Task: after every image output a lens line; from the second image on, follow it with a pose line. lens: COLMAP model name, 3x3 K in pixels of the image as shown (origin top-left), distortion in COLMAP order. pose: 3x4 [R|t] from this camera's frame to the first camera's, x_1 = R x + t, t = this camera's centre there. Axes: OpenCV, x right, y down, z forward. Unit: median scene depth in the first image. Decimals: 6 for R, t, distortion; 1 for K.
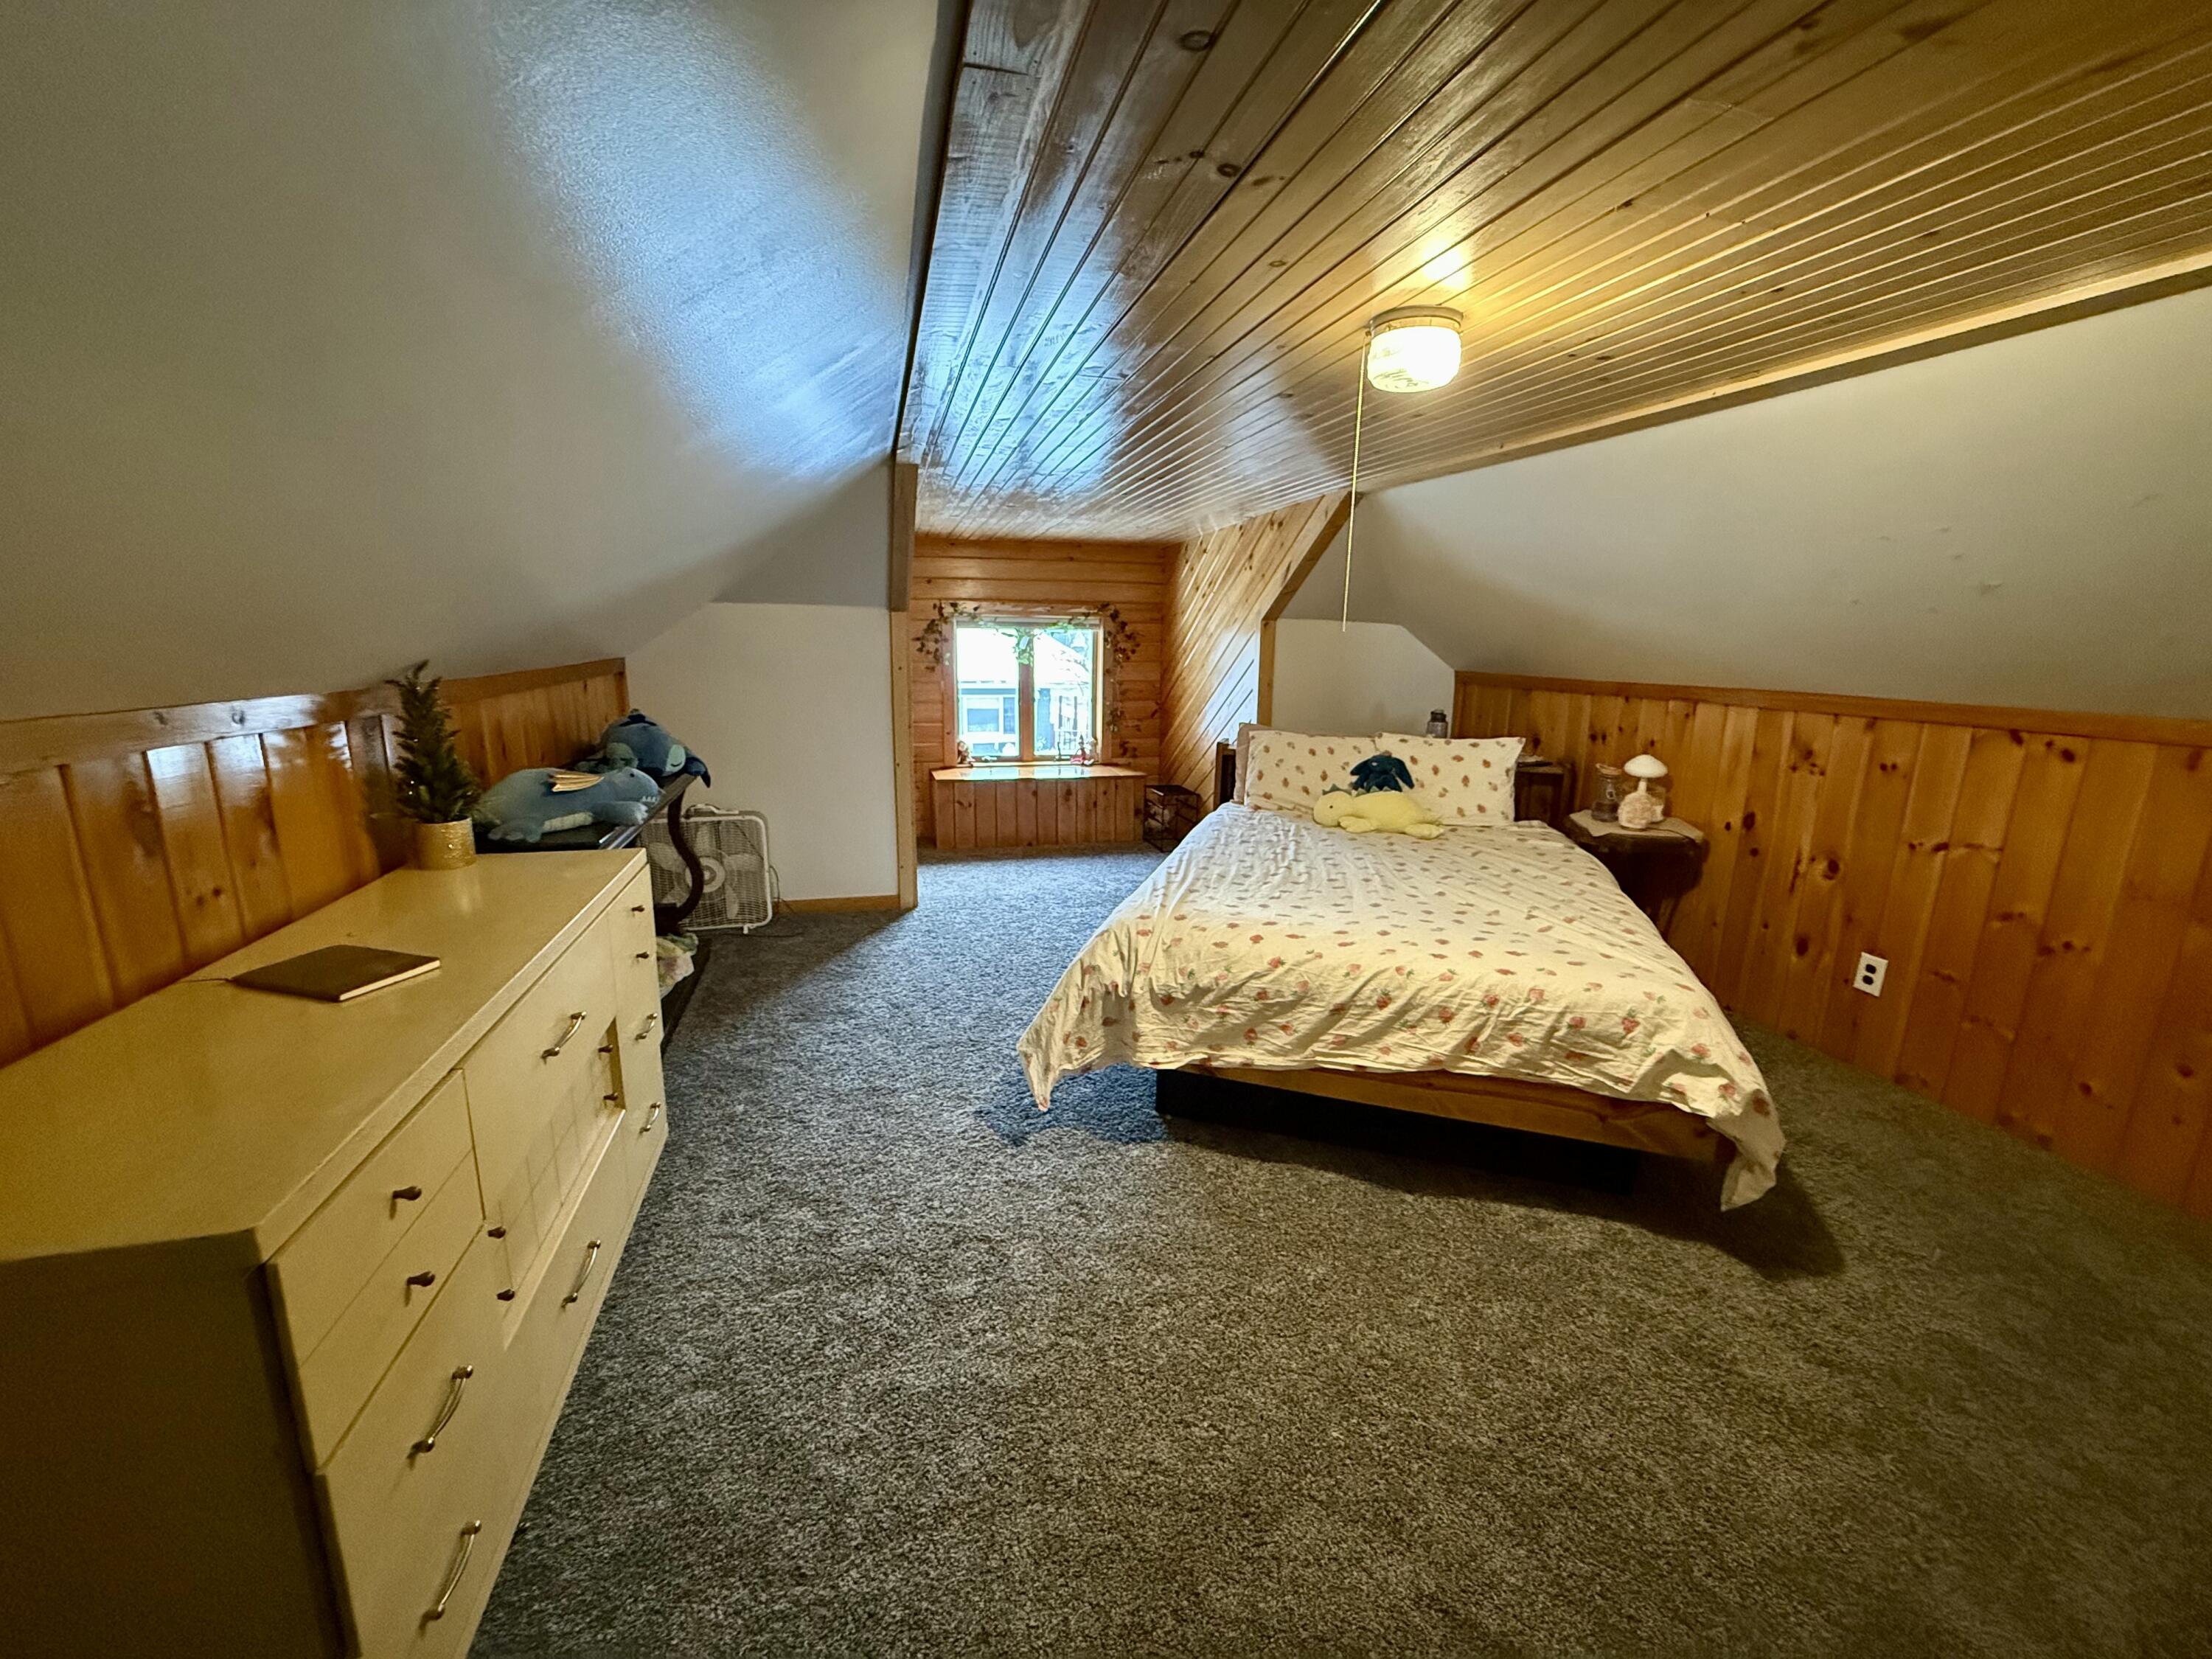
lens RADIAL K [[881.7, 0, 1106.0], [0, 881.7, 829.5], [0, 0, 1]] dist [0.000813, 0.000339]
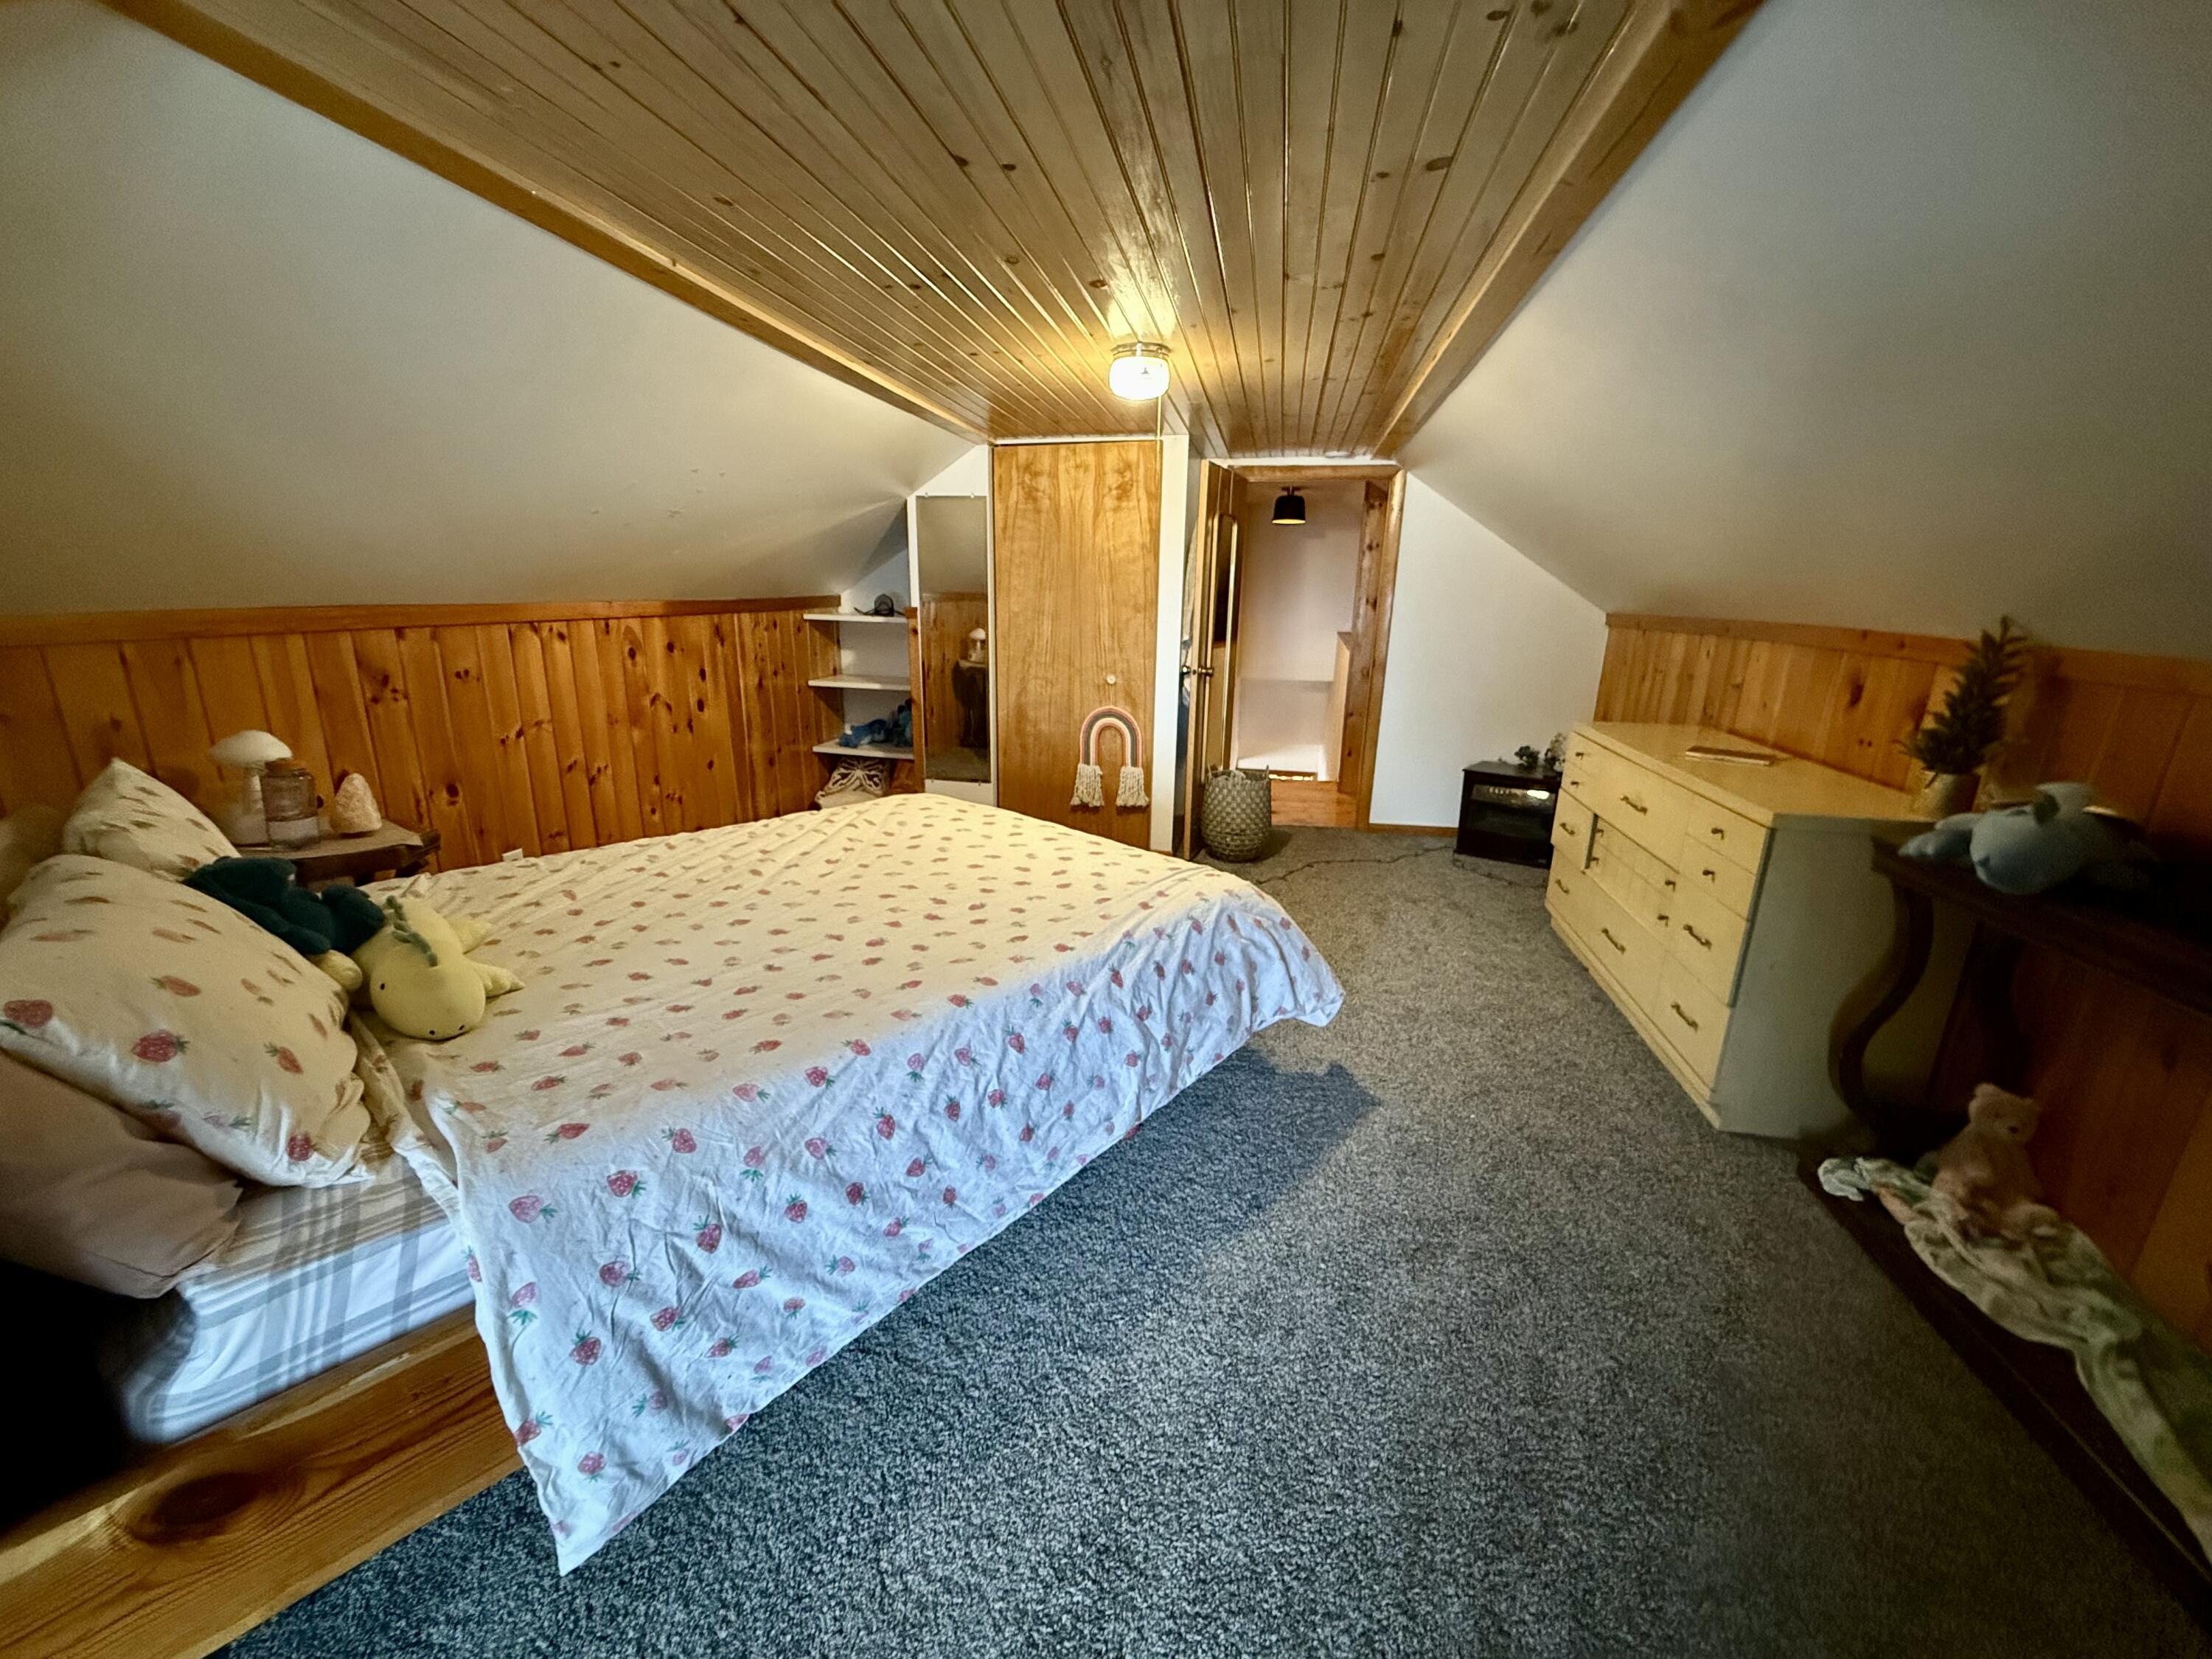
lens RADIAL K [[881.7, 0, 1106.0], [0, 881.7, 829.5], [0, 0, 1]] dist [0.000813, 0.000339]
pose [[-0.896881, -0.149773, 0.416139, -0.207507], [0.063362, 0.887695, 0.456052, -0.331598], [-0.437709, 0.435392, -0.786667, 1.584775]]
